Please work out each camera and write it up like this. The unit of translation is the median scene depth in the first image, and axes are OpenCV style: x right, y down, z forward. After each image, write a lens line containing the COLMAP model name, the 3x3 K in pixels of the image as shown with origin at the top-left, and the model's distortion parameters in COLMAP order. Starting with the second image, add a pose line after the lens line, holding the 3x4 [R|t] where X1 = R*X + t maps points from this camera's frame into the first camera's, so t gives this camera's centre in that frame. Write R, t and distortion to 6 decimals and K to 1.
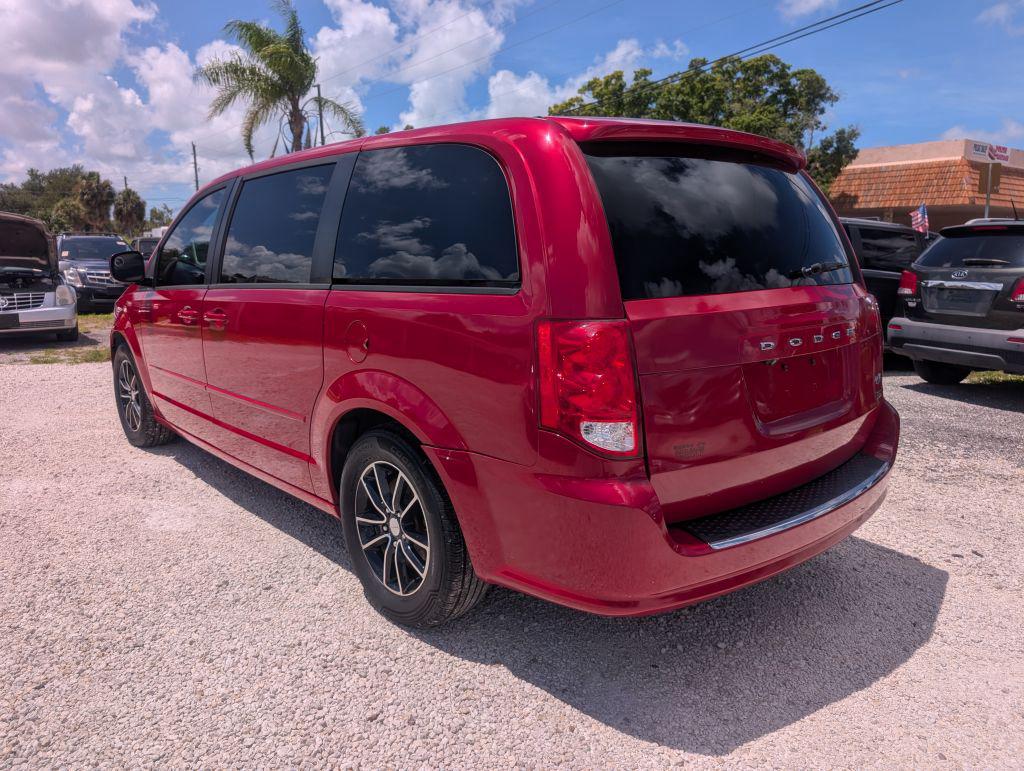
lens RADIAL K [[742.5, 0, 507.1], [0, 742.5, 373.8], [0, 0, 1]] dist [0.013837, -0.011052]
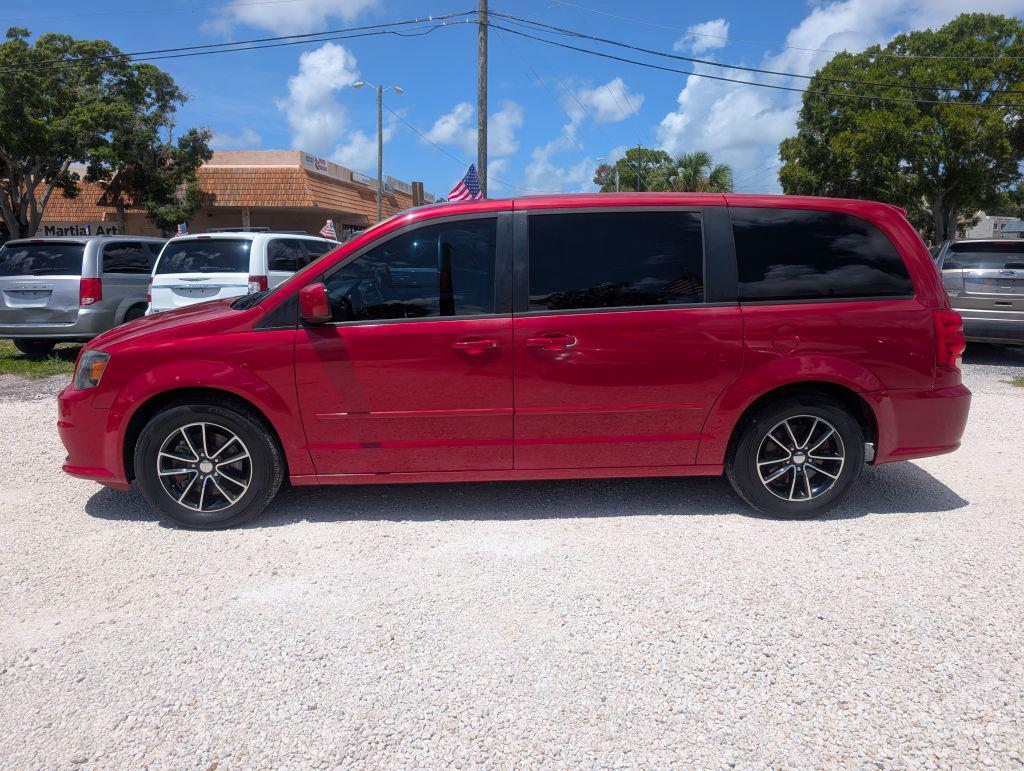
lens RADIAL K [[742.5, 0, 508.5], [0, 742.5, 362.0], [0, 0, 1]] dist [0.013837, -0.011052]
pose [[0.602219, -0.134581, 0.786906, -0.147532], [0.138451, 0.988359, 0.063078, -0.014316], [-0.786234, 0.070961, 0.613841, 0.046413]]
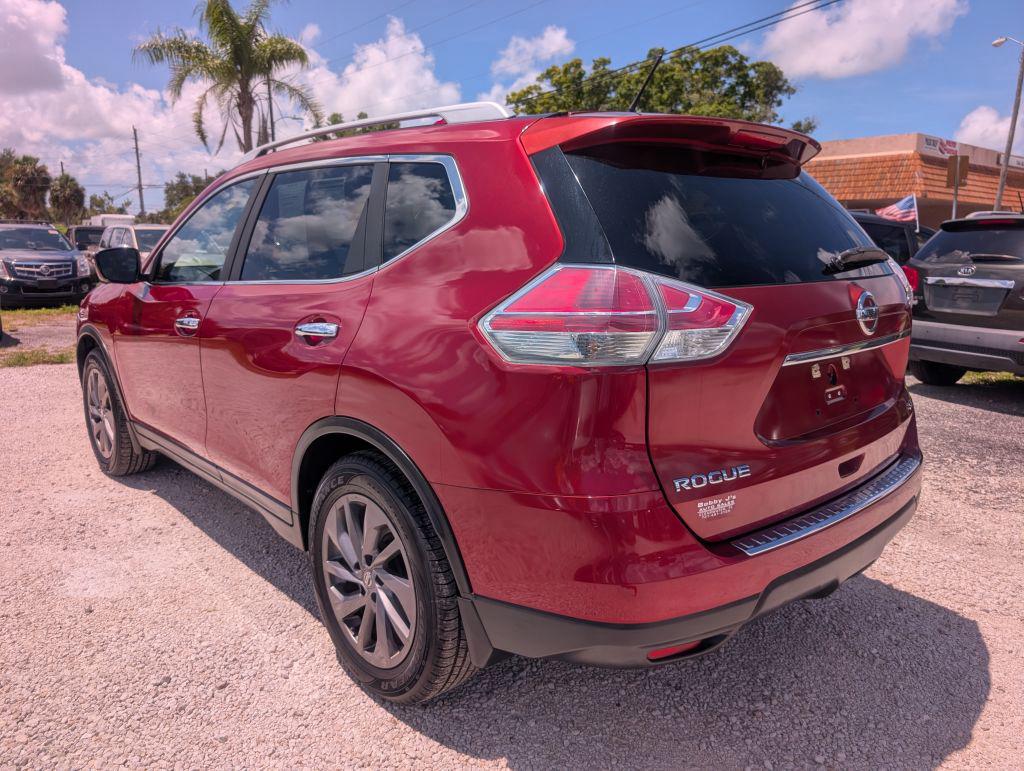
lens RADIAL K [[742.5, 0, 506.9], [0, 742.5, 376.2], [0, 0, 1]] dist [0.013837, -0.011052]
pose [[0.998193, -0.006340, 0.059751, -0.005356], [0.005416, 0.999863, 0.015610, -0.003198], [-0.059842, -0.015258, 0.998091, 0.016197]]
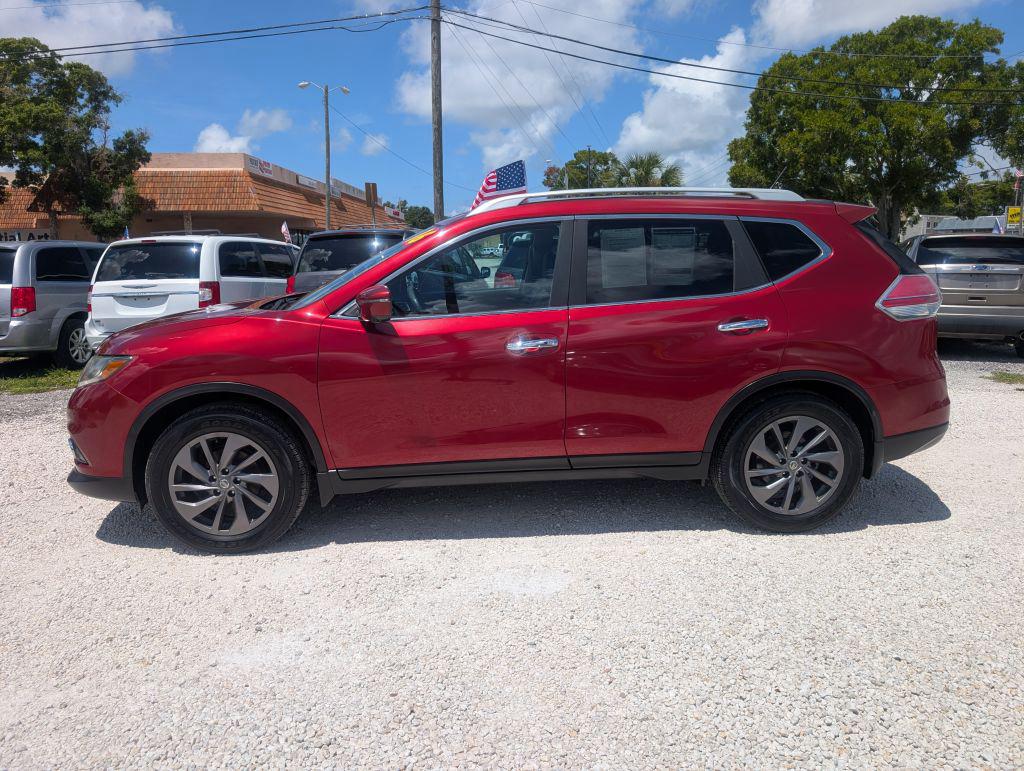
lens RADIAL K [[742.5, 0, 506.1], [0, 742.5, 367.4], [0, 0, 1]] dist [0.013837, -0.011052]
pose [[0.548477, -0.149676, 0.822661, -0.142866], [0.155705, 0.984923, 0.075388, -0.015387], [-0.821541, 0.086744, 0.563512, 0.057505]]
